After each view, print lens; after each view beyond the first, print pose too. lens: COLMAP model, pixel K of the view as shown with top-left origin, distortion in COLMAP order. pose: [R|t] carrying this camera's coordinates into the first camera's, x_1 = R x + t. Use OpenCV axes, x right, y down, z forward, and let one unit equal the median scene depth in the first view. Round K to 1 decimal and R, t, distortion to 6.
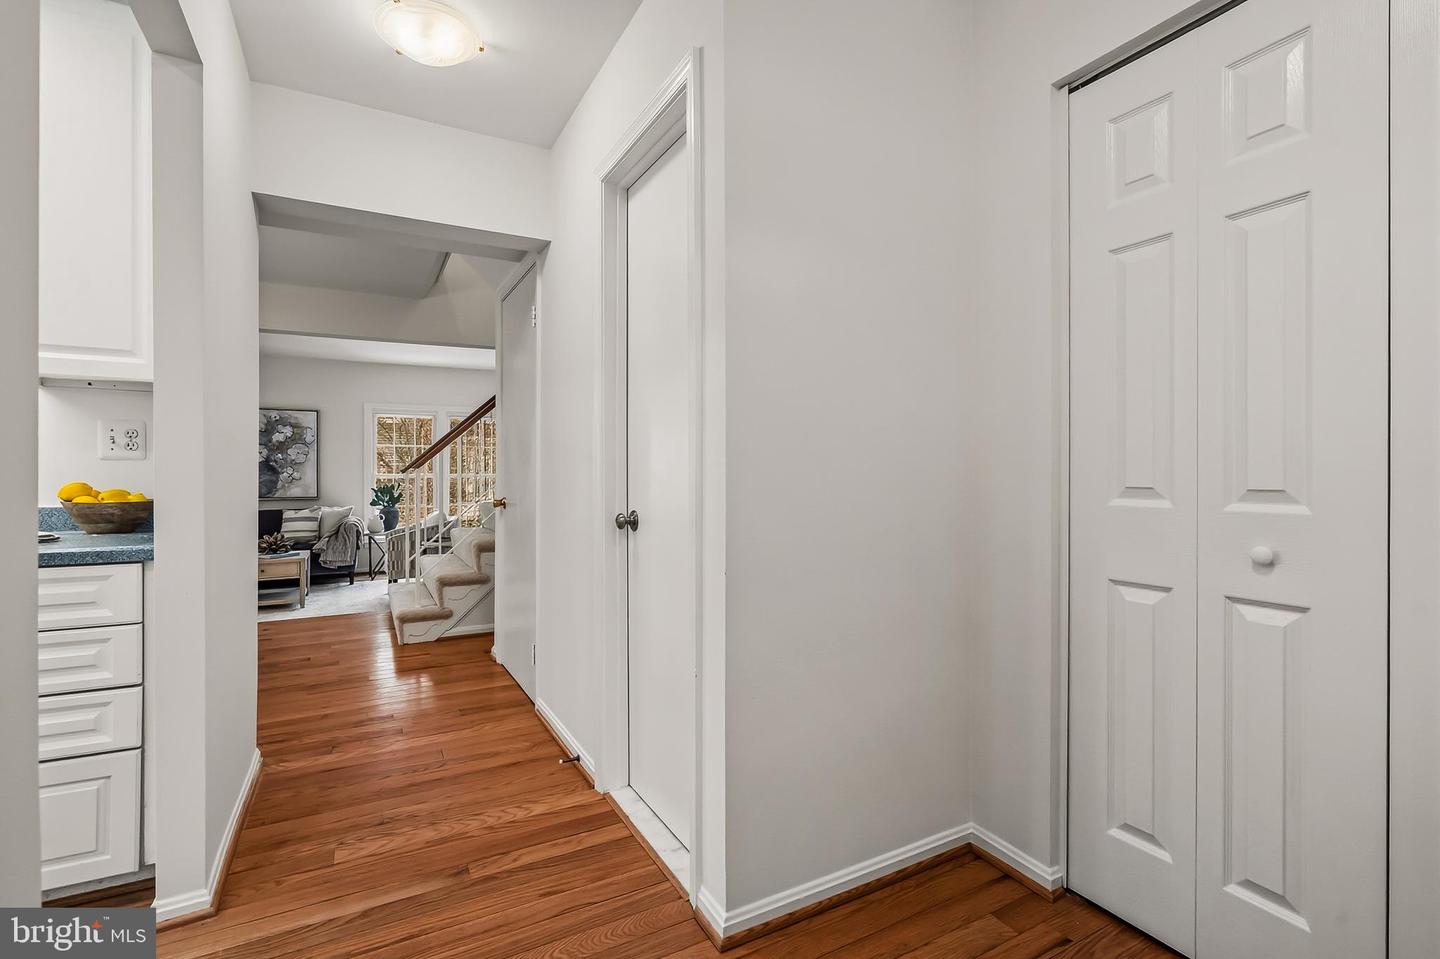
lens RADIAL K [[657.9, 0, 721.9], [0, 657.9, 476.1], [0, 0, 1]] dist [0.001298, 0.000768]
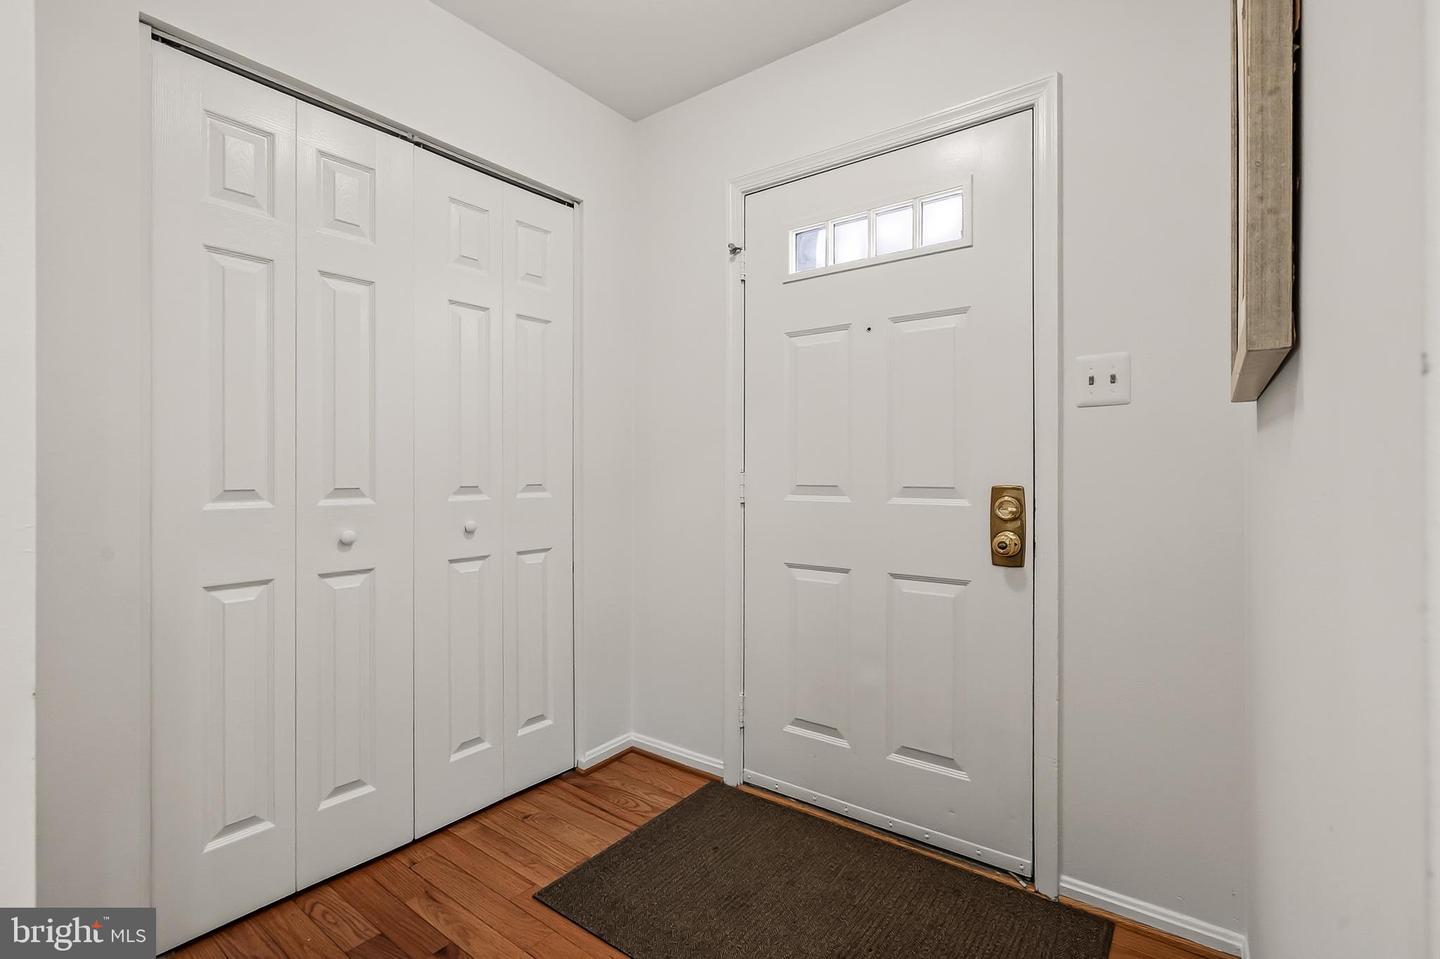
lens RADIAL K [[657.9, 0, 721.9], [0, 657.9, 476.1], [0, 0, 1]] dist [0.001298, 0.000768]
pose [[-0.406007, -0.001102, 0.913869, -0.302276], [0.003568, 0.999990, 0.002791, -0.002571], [-0.913863, 0.004394, -0.405999, 0.356236]]
